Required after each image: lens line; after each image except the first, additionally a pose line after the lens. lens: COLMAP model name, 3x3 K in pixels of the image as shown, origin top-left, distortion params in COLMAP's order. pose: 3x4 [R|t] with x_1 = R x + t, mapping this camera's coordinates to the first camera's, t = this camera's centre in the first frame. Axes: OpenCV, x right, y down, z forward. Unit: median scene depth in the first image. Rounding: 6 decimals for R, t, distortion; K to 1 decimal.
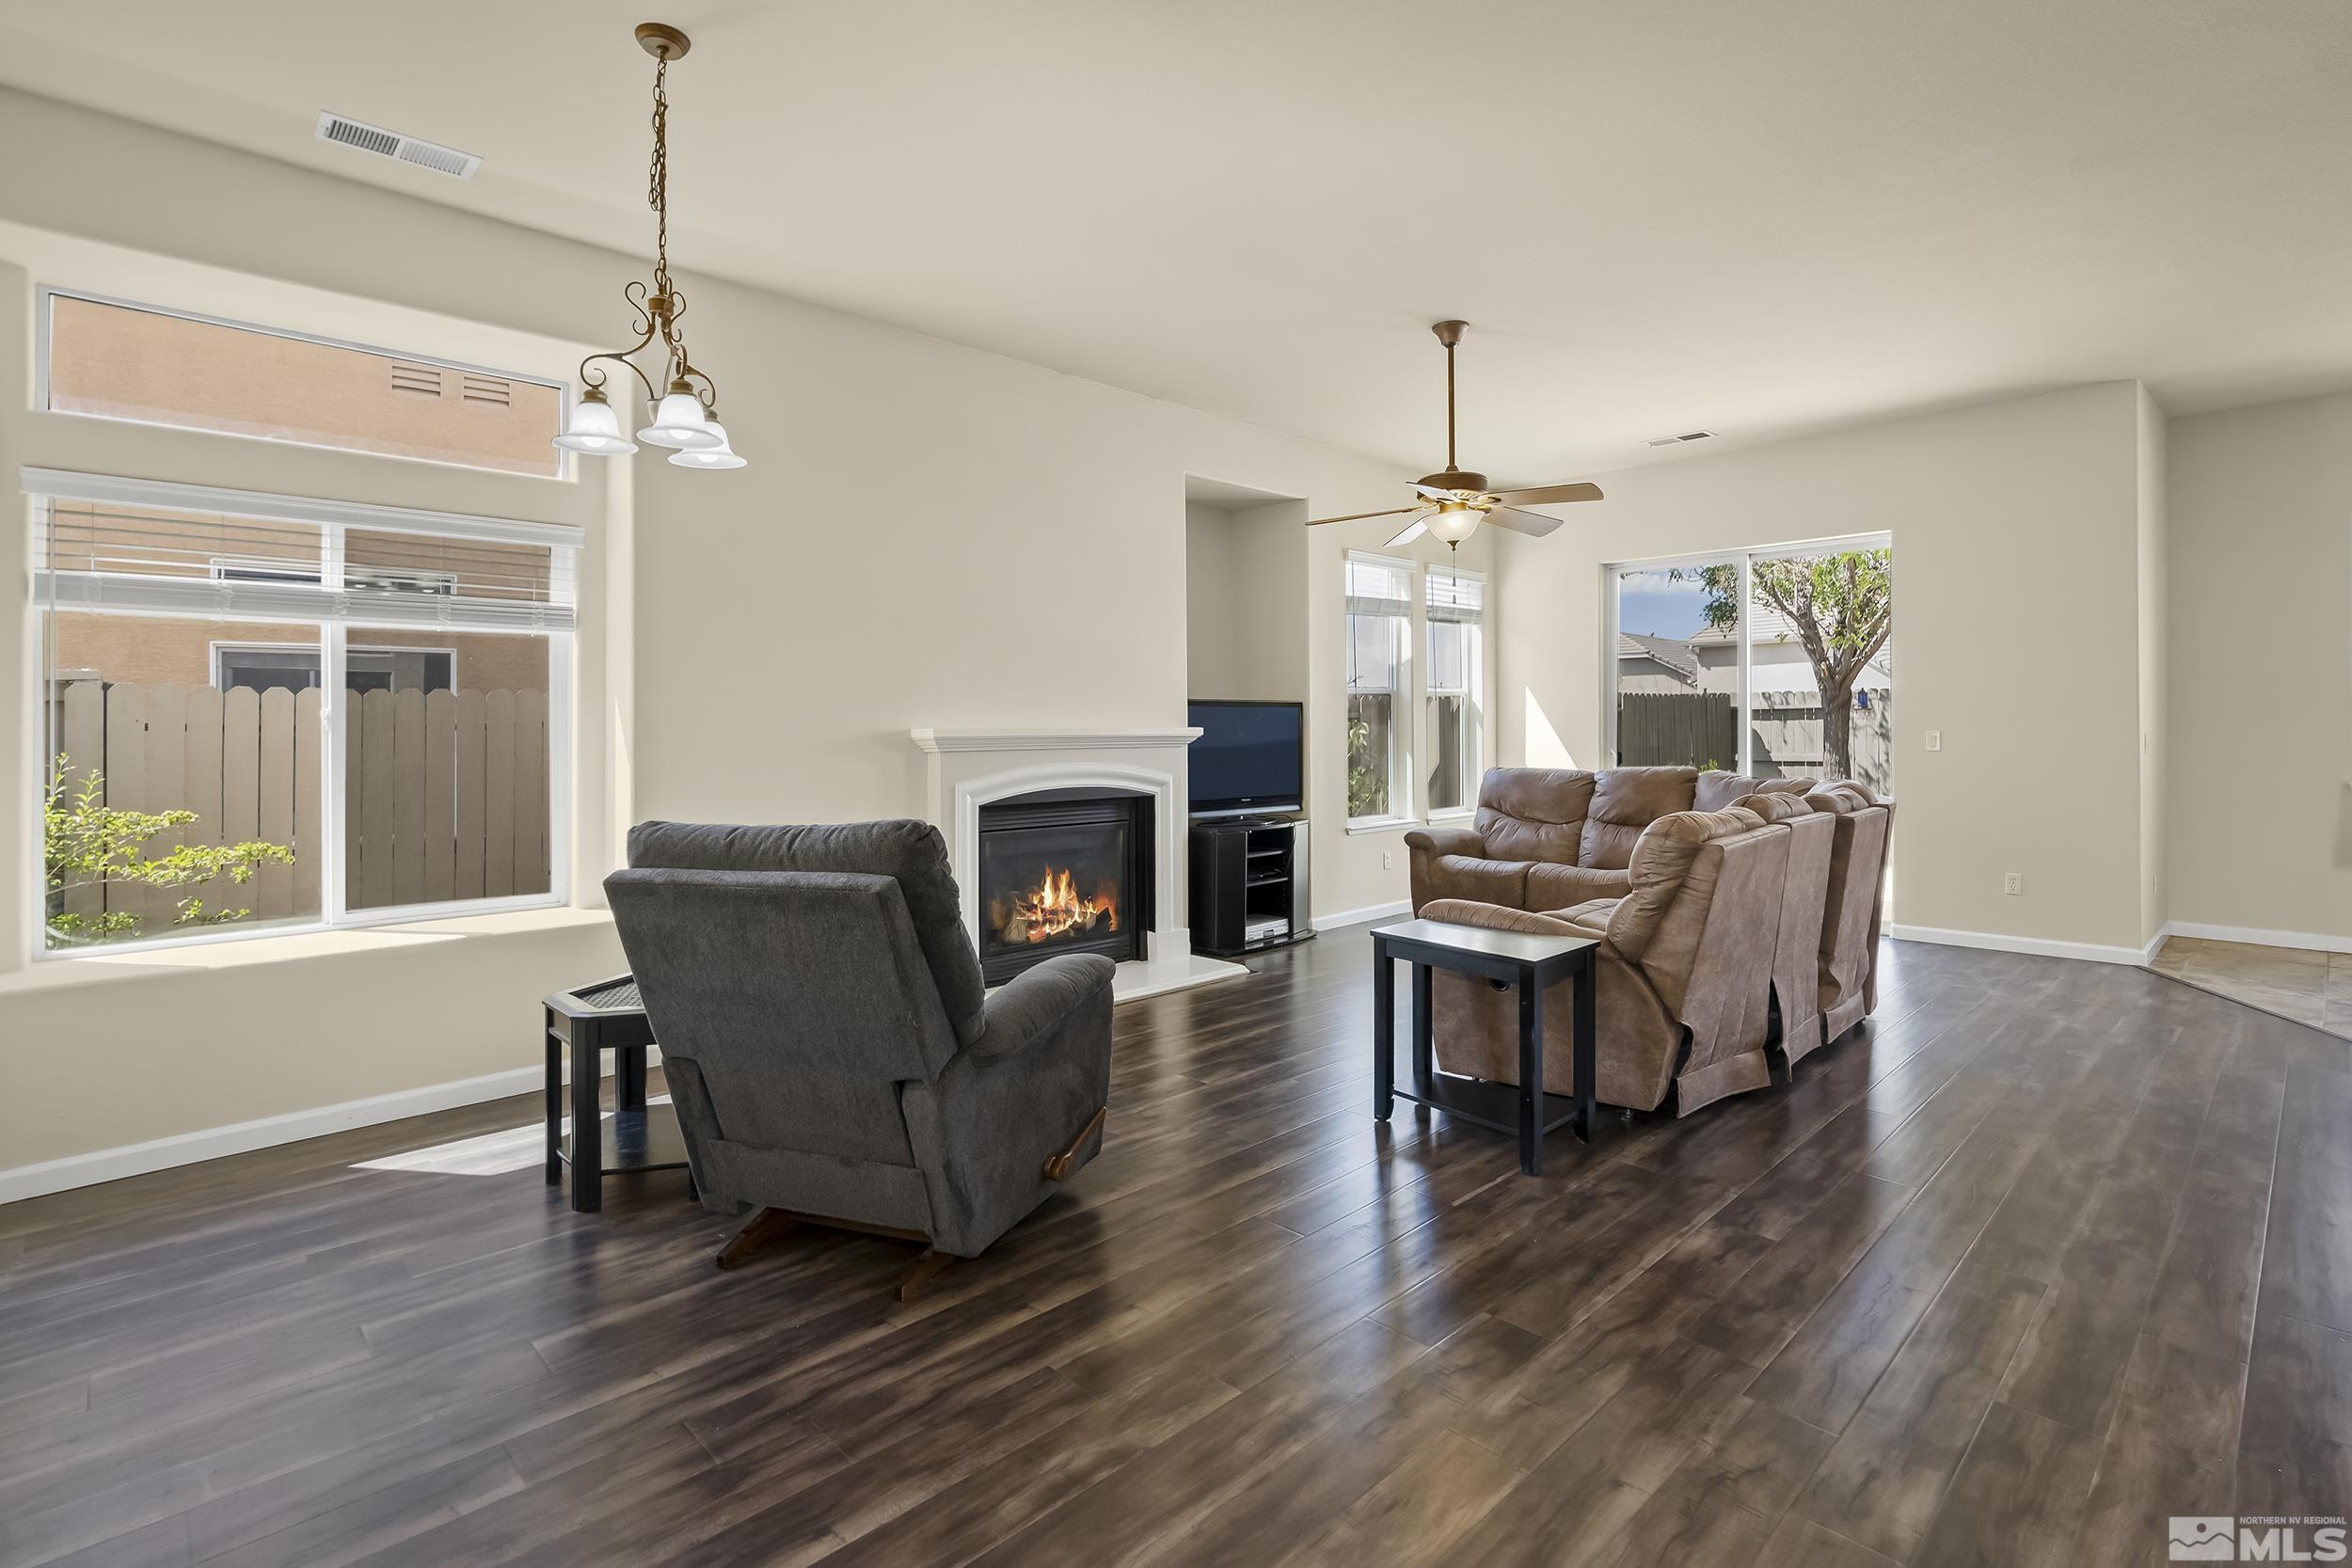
lens RADIAL K [[1123.0, 0, 1174.4], [0, 1123.0, 744.8], [0, 0, 1]] dist [-0.000321, -0.000176]
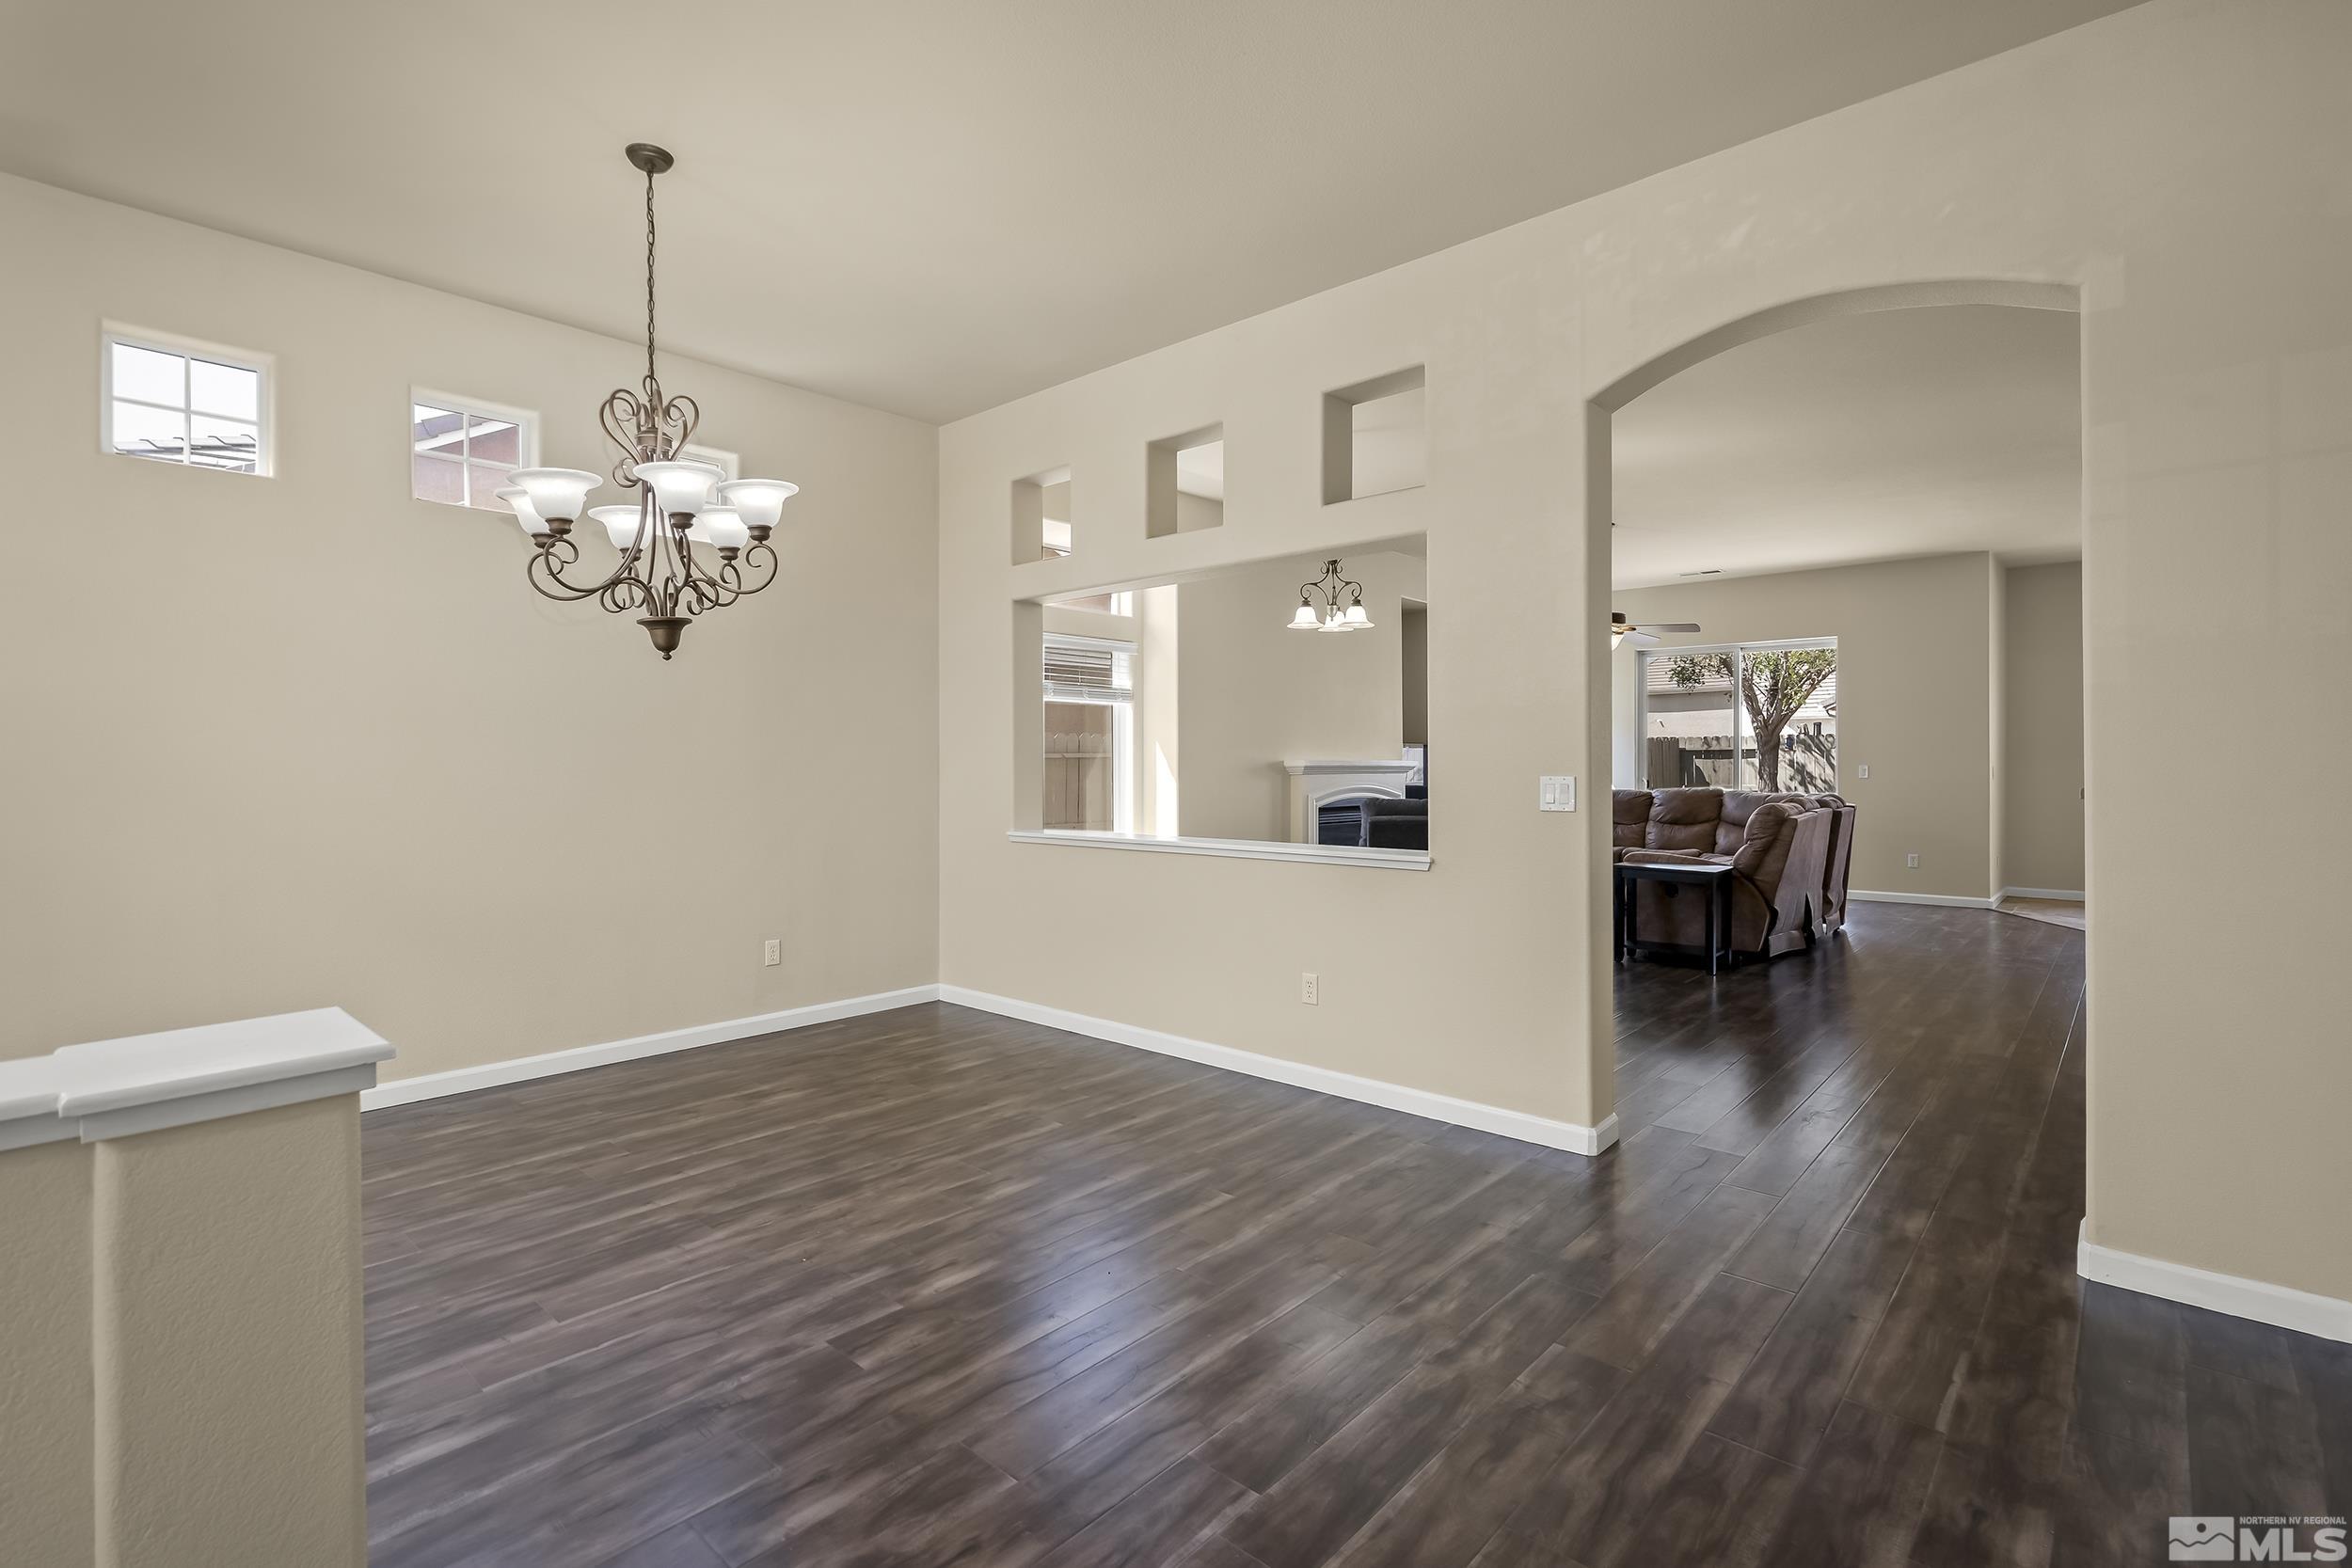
lens RADIAL K [[1062.6, 0, 1176.0], [0, 1062.6, 784.0], [0, 0, 1]] dist [0.002010, 0.000588]
pose [[0.998172, 0.003464, 0.060345, -0.508343], [-0.003676, 0.999987, 0.003401, 0.016657], [-0.060333, -0.003616, 0.998172, -0.579801]]
